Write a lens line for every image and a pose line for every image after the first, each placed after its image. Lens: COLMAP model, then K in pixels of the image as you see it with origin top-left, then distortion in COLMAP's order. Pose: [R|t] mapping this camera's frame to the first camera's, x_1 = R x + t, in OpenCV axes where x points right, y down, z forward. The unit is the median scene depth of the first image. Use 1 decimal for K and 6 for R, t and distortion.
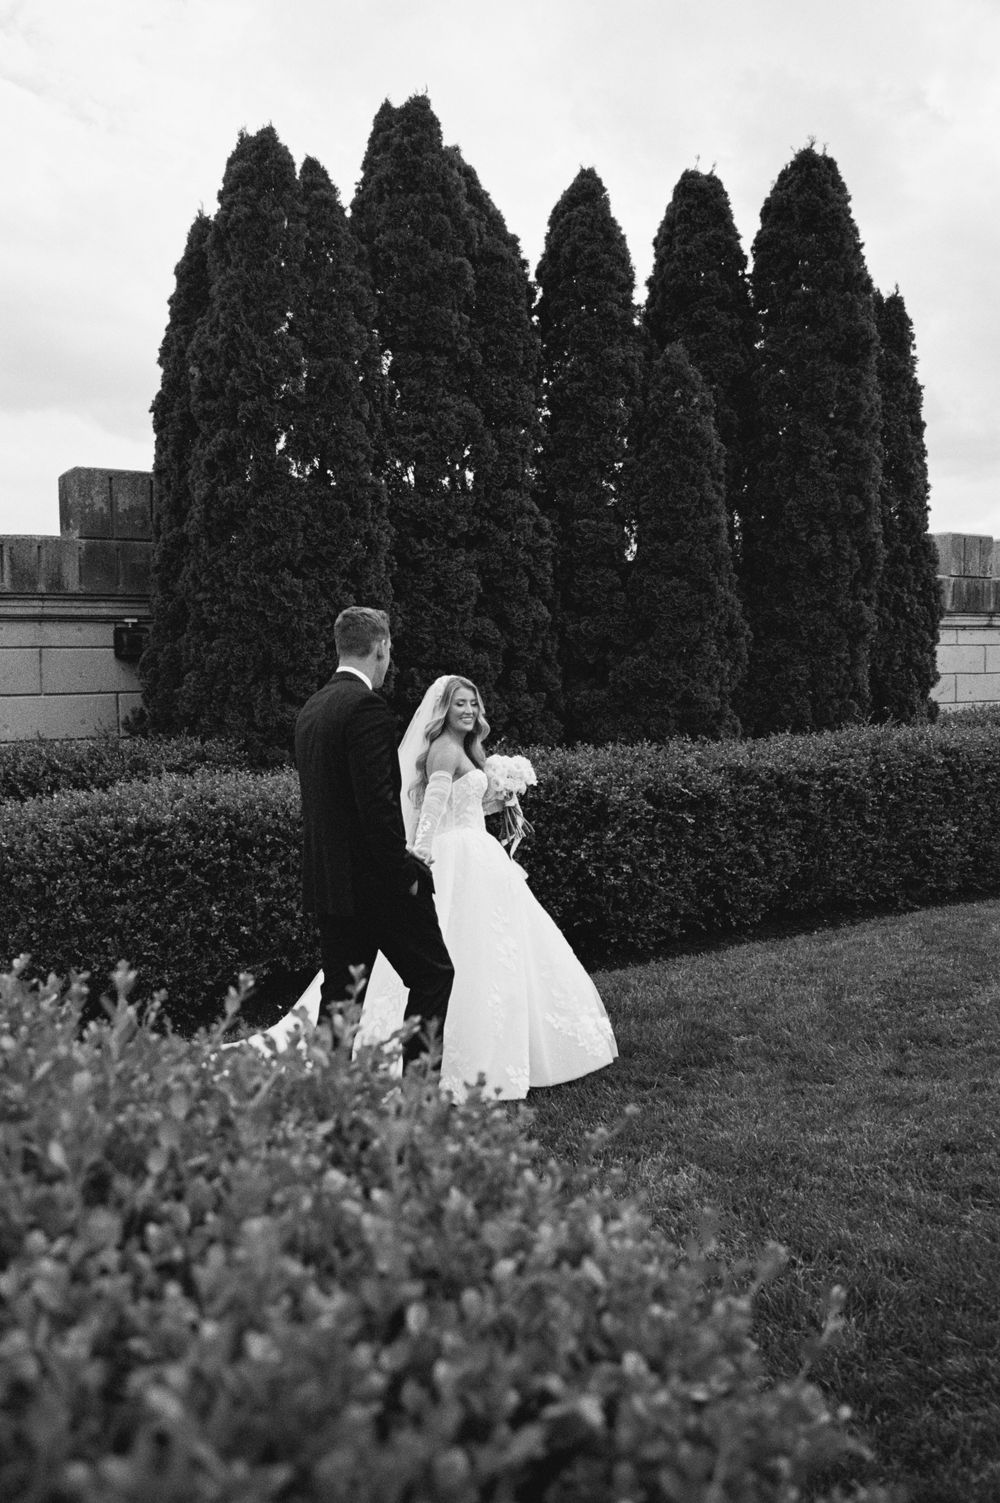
lens RADIAL K [[1246.9, 0, 500.0], [0, 1246.9, 751.5], [0, 0, 1]] dist [0.004141, -0.001050]
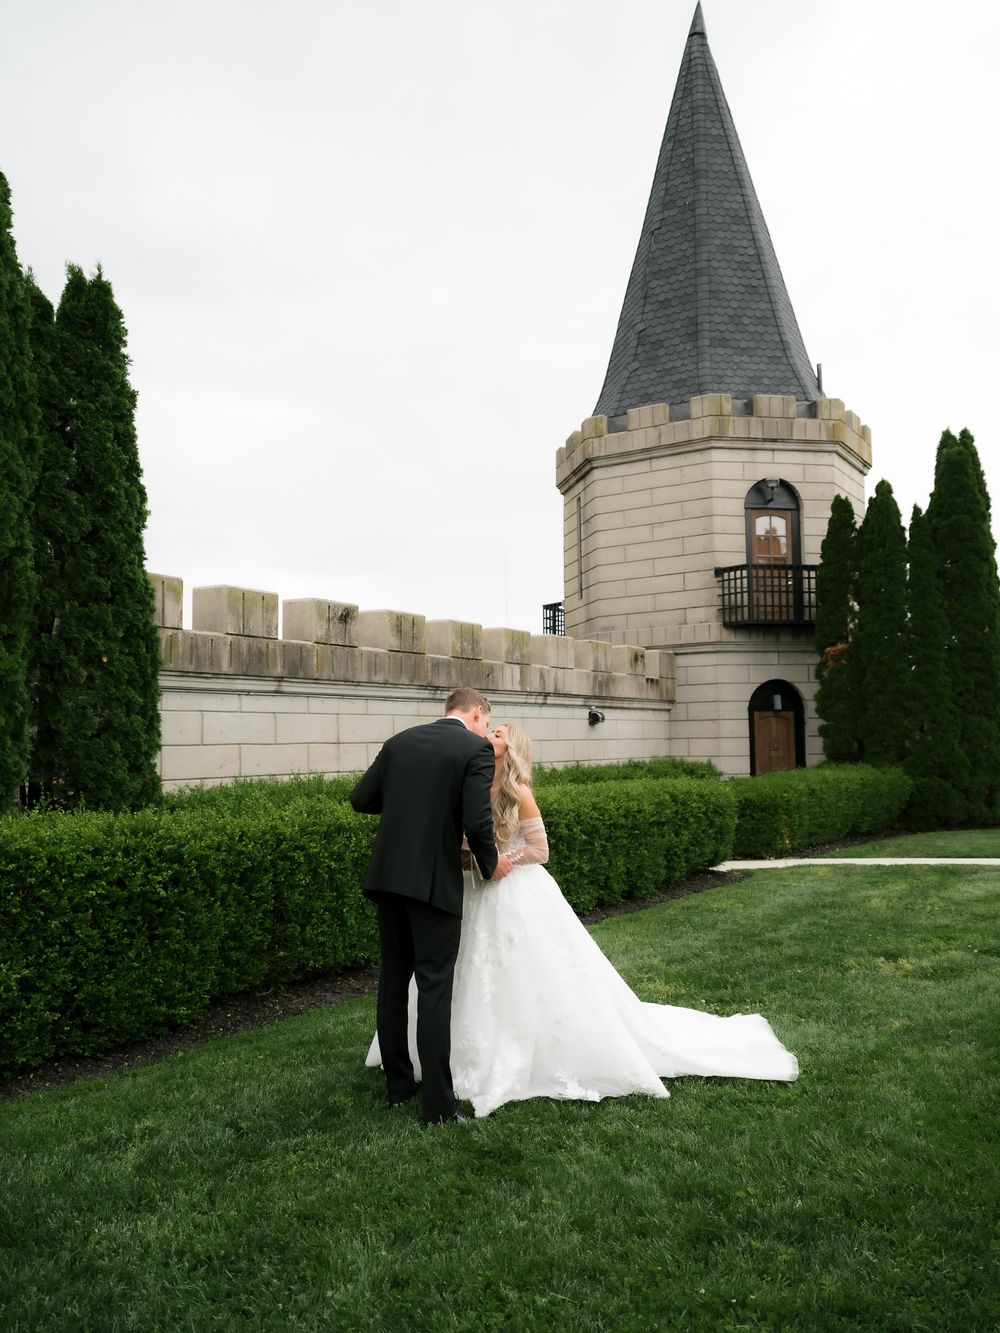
lens RADIAL K [[1088.0, 0, 495.2], [0, 1088.0, 693.5], [0, 0, 1]] dist [0.005261, -0.005433]
pose [[0.909608, 0.028637, 0.414479, 0.278722], [0.018195, 0.993919, -0.108602, -0.013933], [-0.415068, 0.106327, 0.903556, 0.291585]]
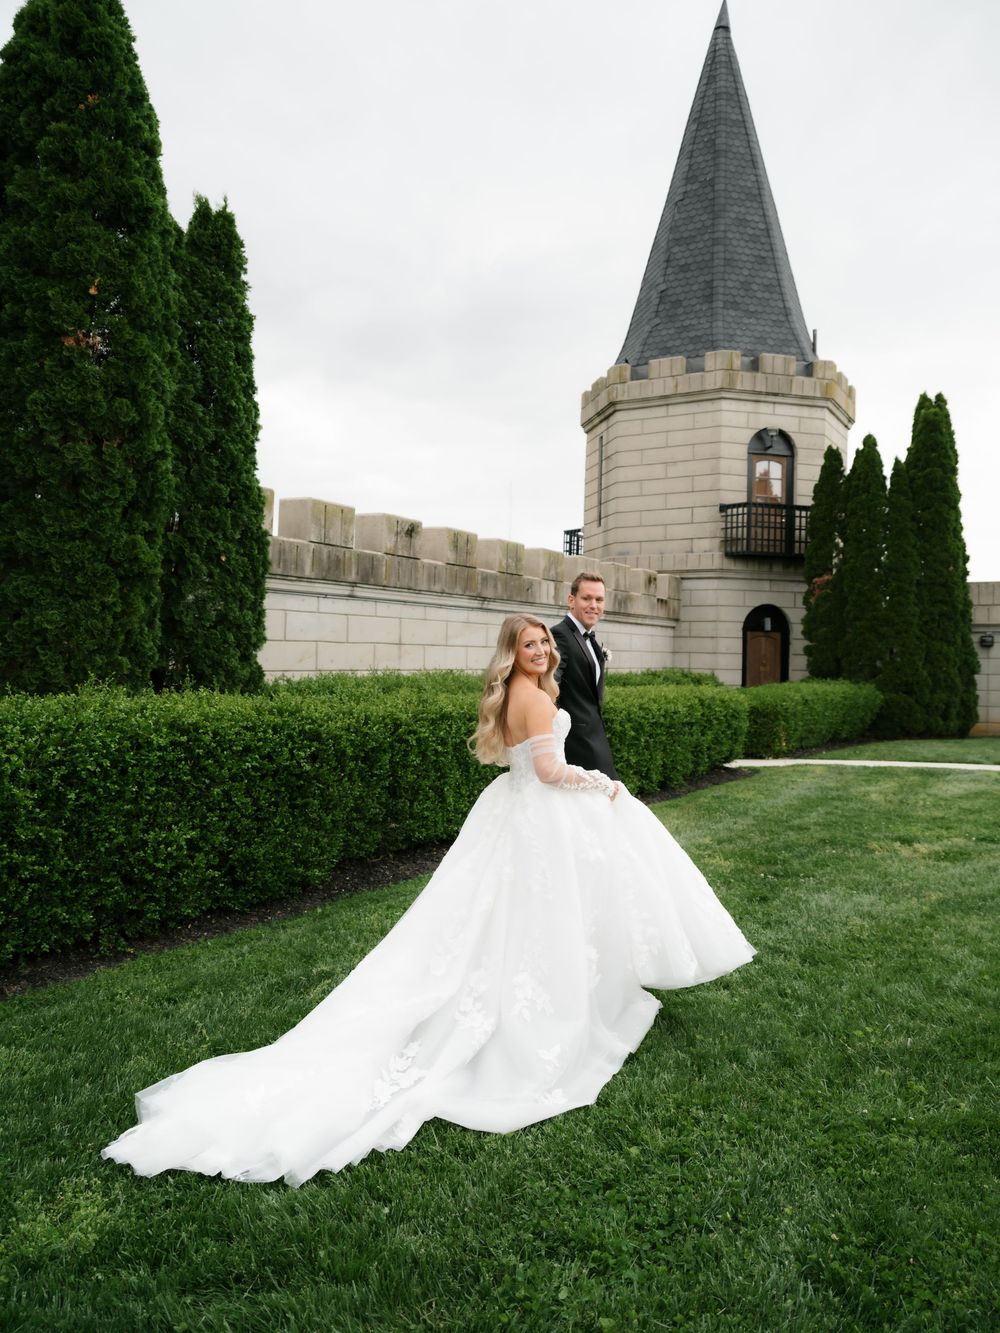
lens RADIAL K [[962.2, 0, 547.7], [0, 962.2, 640.4], [0, 0, 1]] dist [-0.002486, 0.001782]
pose [[0.880107, 0.048936, 0.472246, 0.221612], [-0.013742, 0.996883, -0.077689, -0.008107], [-0.474576, 0.061885, 0.878036, 0.320757]]
